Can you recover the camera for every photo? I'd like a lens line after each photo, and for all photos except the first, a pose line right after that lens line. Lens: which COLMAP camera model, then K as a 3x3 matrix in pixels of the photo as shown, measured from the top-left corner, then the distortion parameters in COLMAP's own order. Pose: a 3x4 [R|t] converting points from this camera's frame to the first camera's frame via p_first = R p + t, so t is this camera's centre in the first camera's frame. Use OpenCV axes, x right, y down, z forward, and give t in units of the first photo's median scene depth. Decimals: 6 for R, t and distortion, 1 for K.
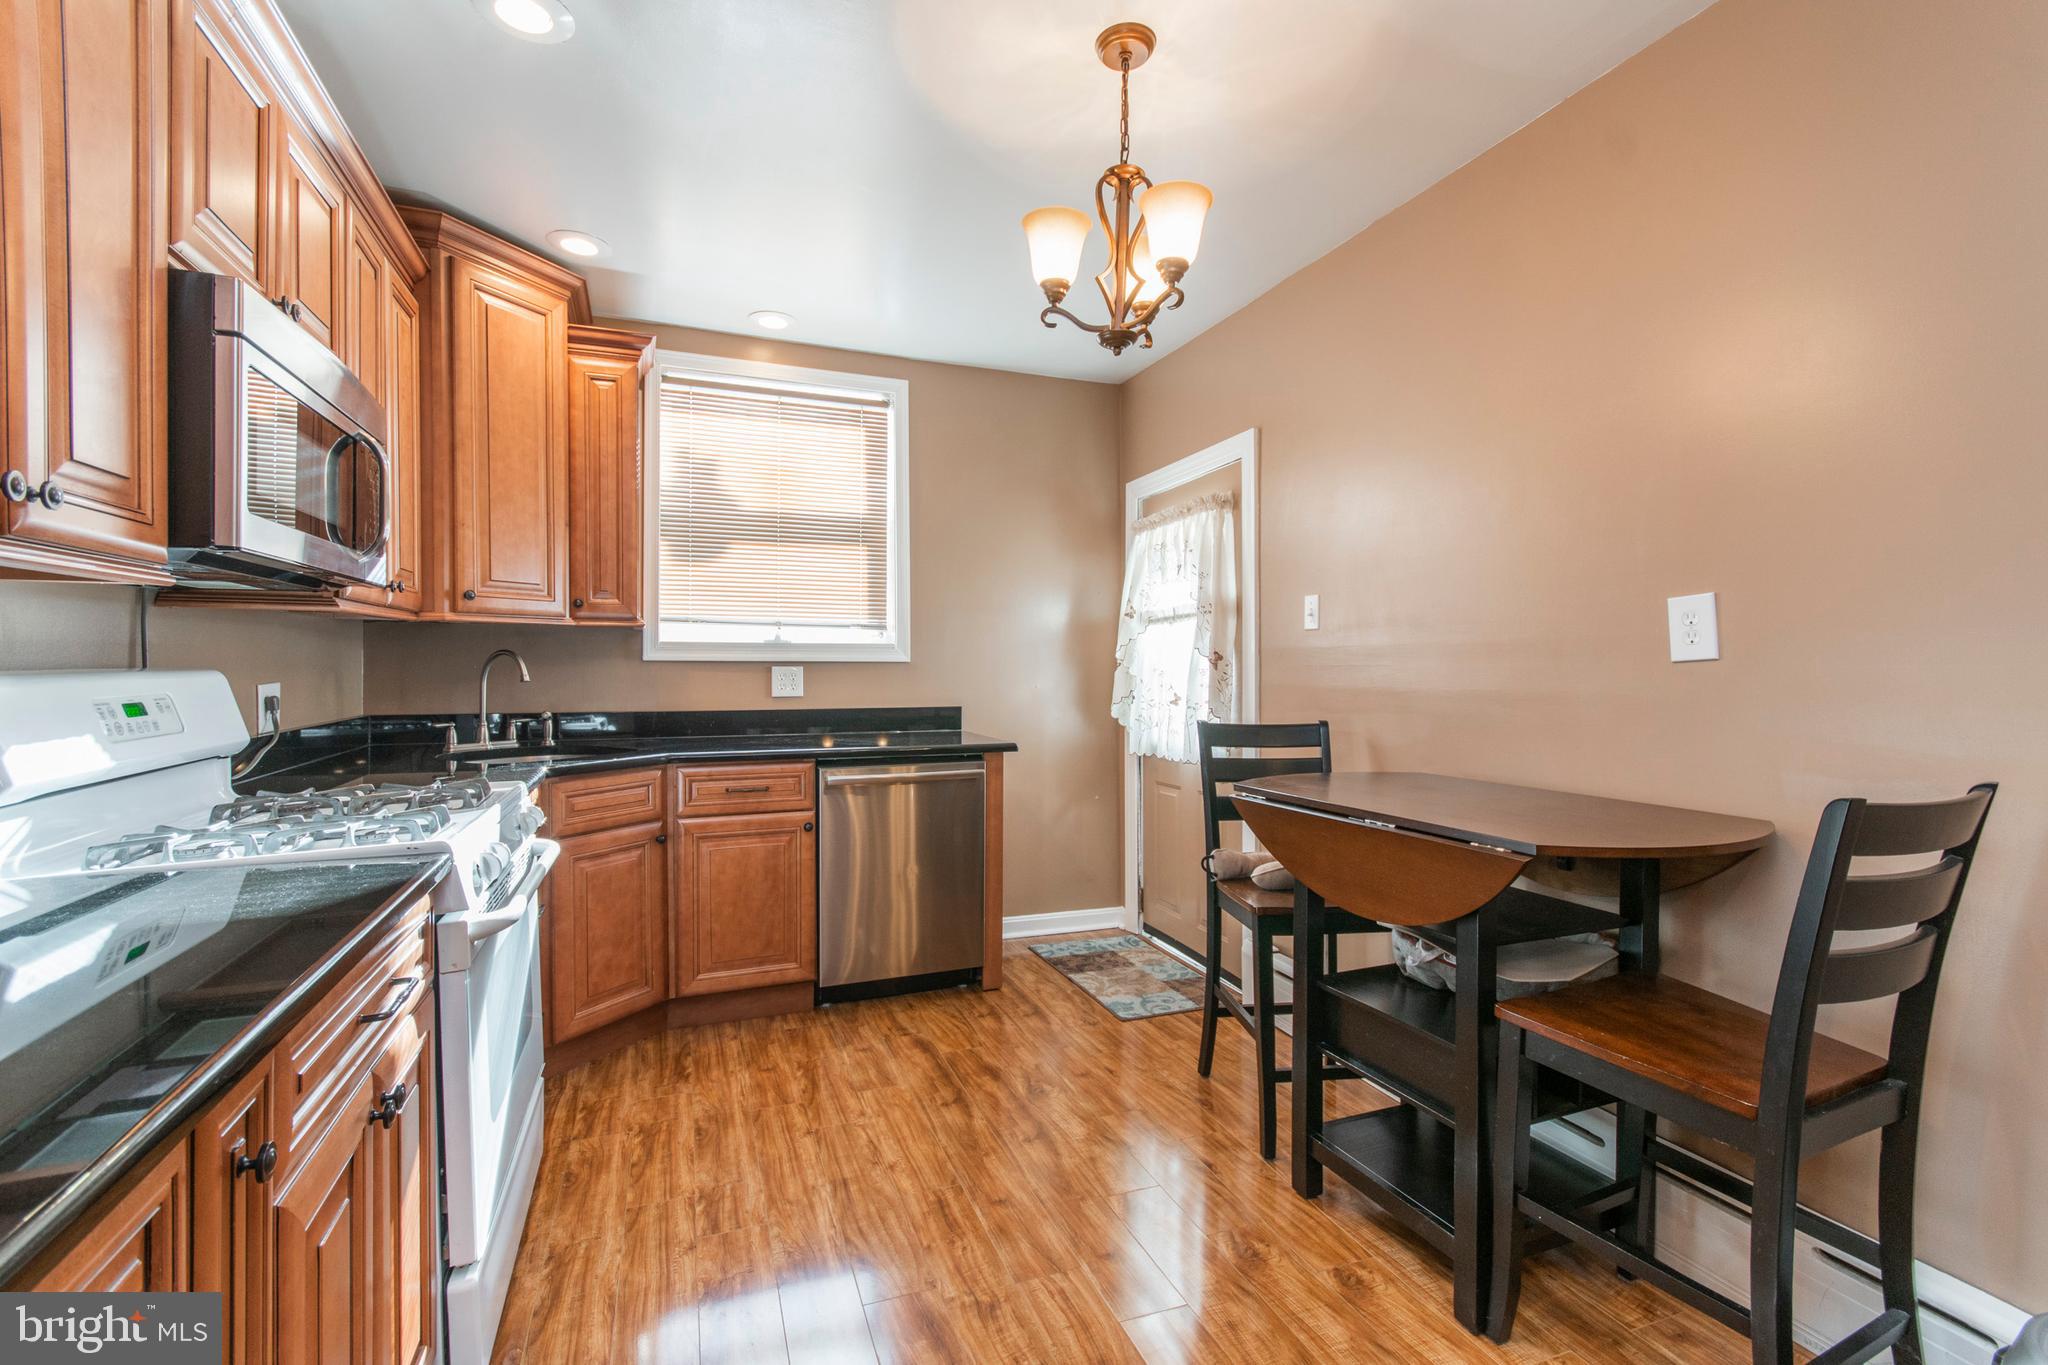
lens RADIAL K [[881.6, 0, 1005.0], [0, 881.6, 673.9], [0, 0, 1]] dist [0.002824, -0.000209]
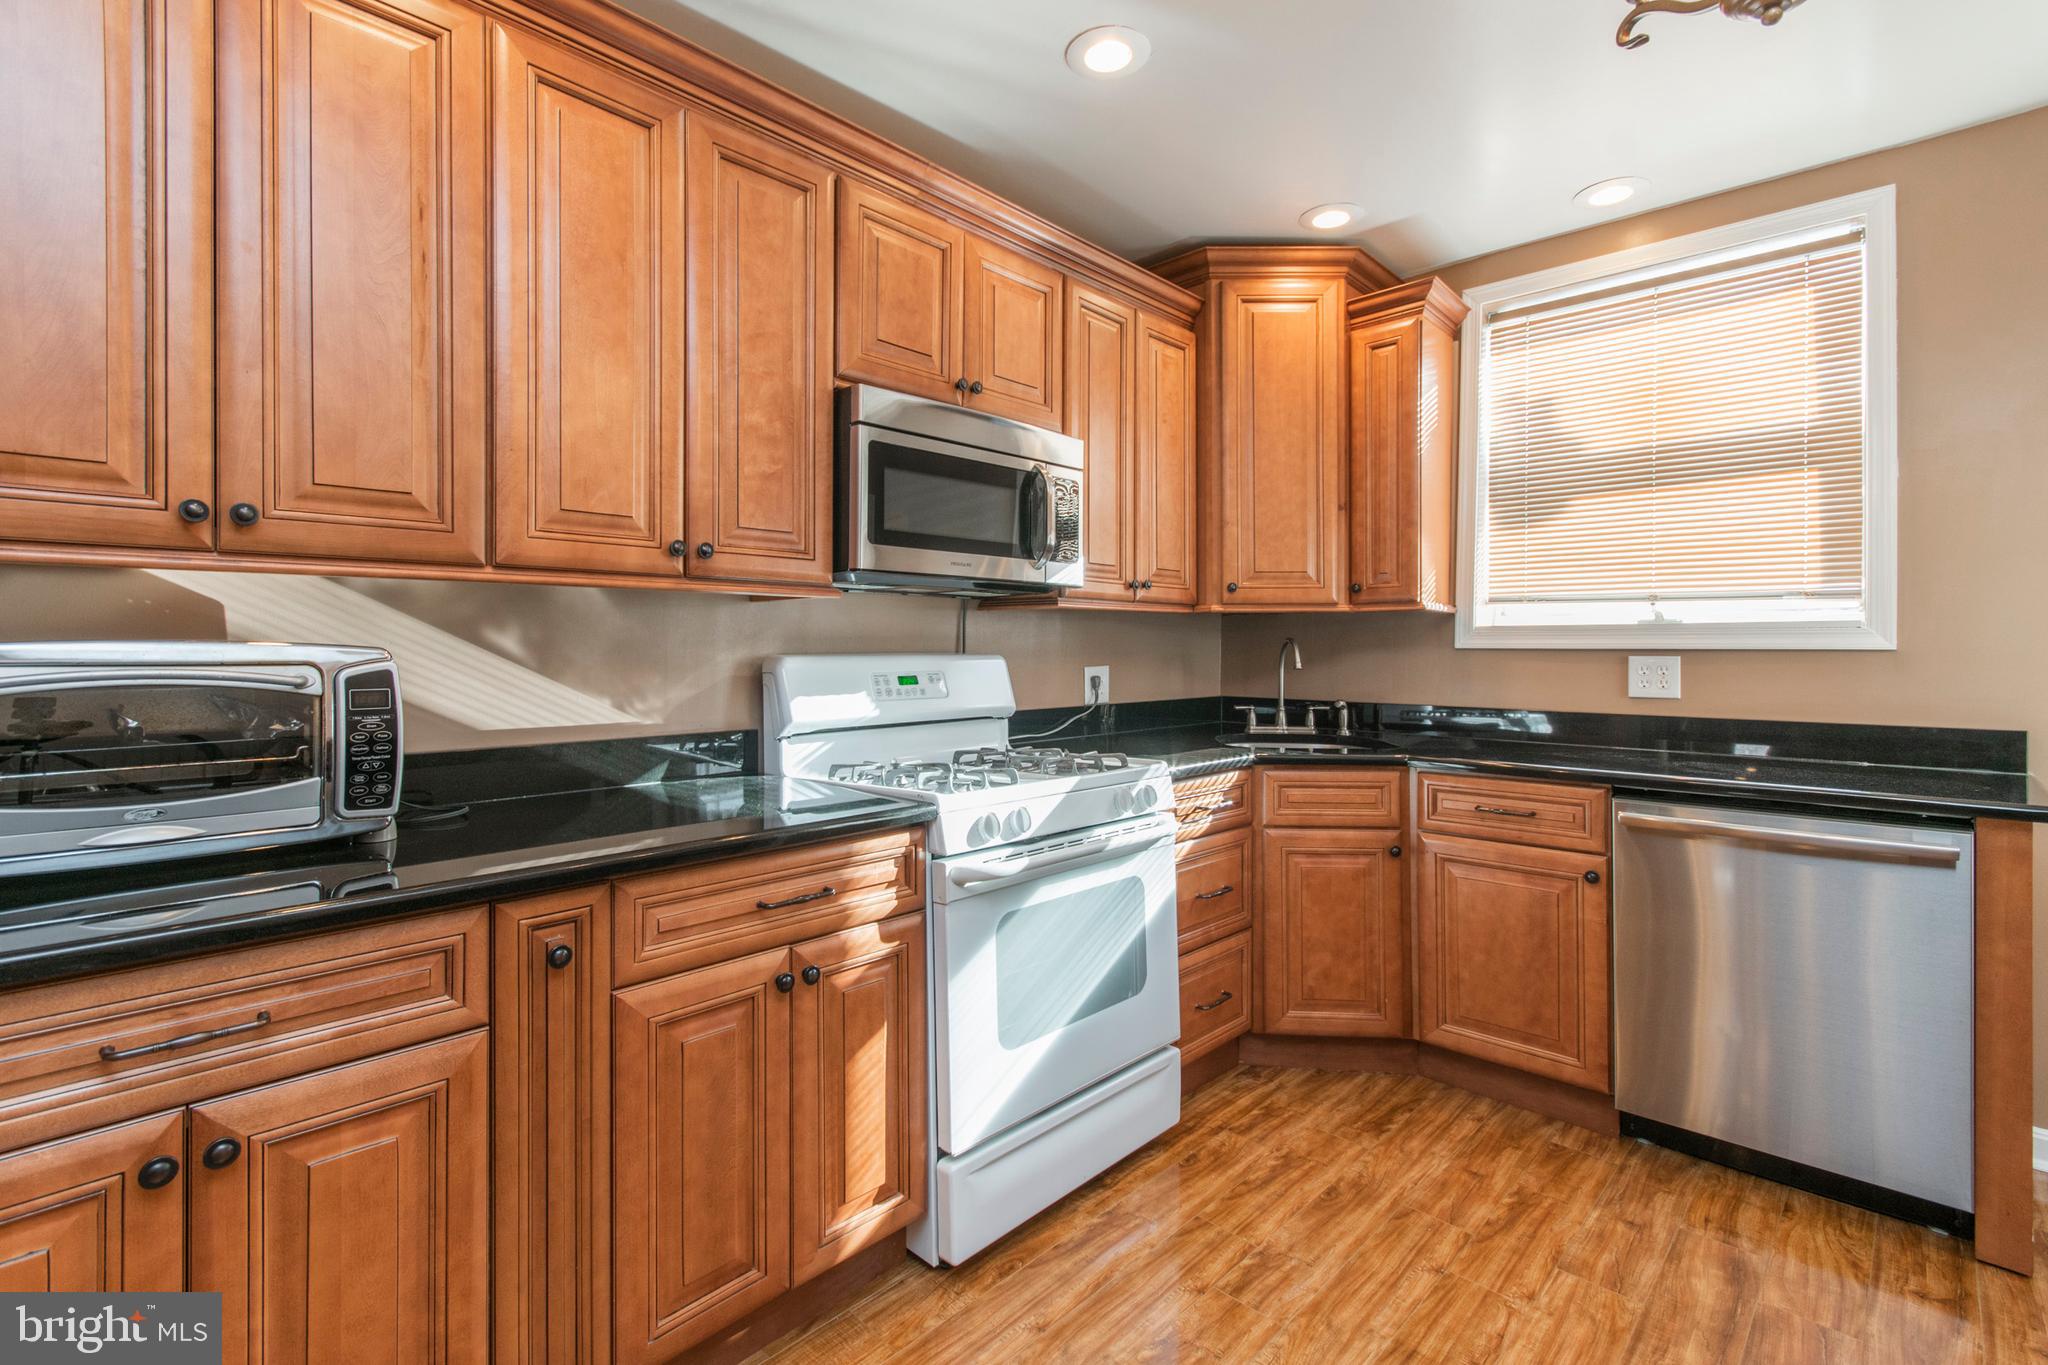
lens RADIAL K [[906.0, 0, 1016.9], [0, 906.0, 649.9], [0, 0, 1]] dist [0.002876, -0.001644]
pose [[0.428316, -0.000394, -0.903629, 0.249766], [-0.013416, 0.999887, -0.006796, -0.001745], [0.903529, 0.015034, 0.428263, 0.254675]]
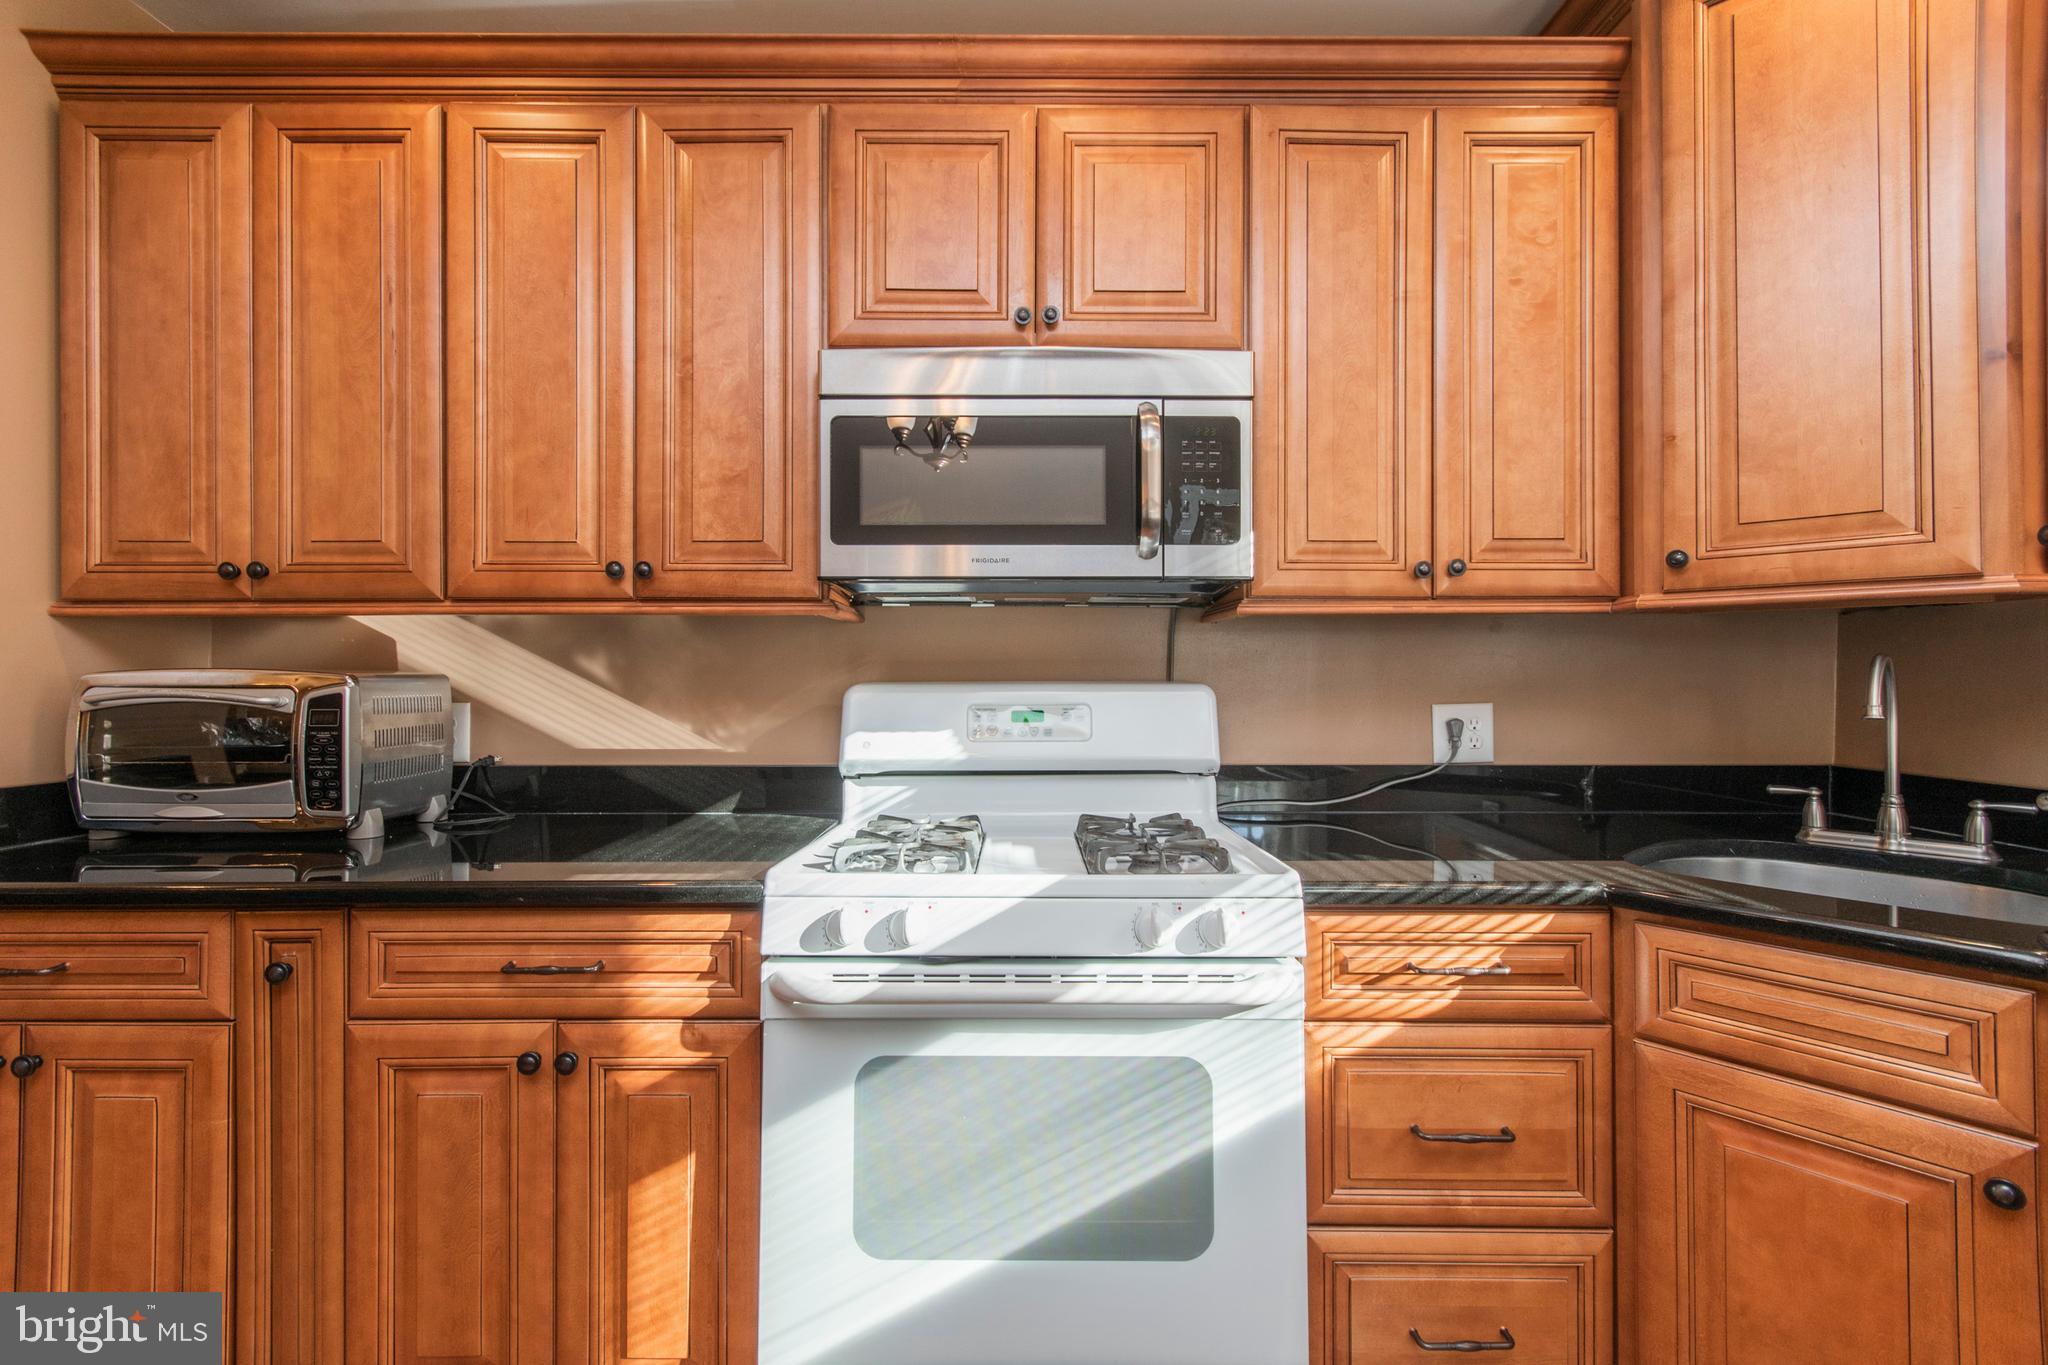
lens RADIAL K [[905.4, 0, 1035.6], [0, 905.4, 668.7], [0, 0, 1]] dist [0.002893, -0.000087]
pose [[-0.341044, -0.006510, -0.940025, 0.071520], [-0.015997, 0.999871, -0.001120, -0.010669], [0.939911, 0.014656, -0.341104, 0.716267]]
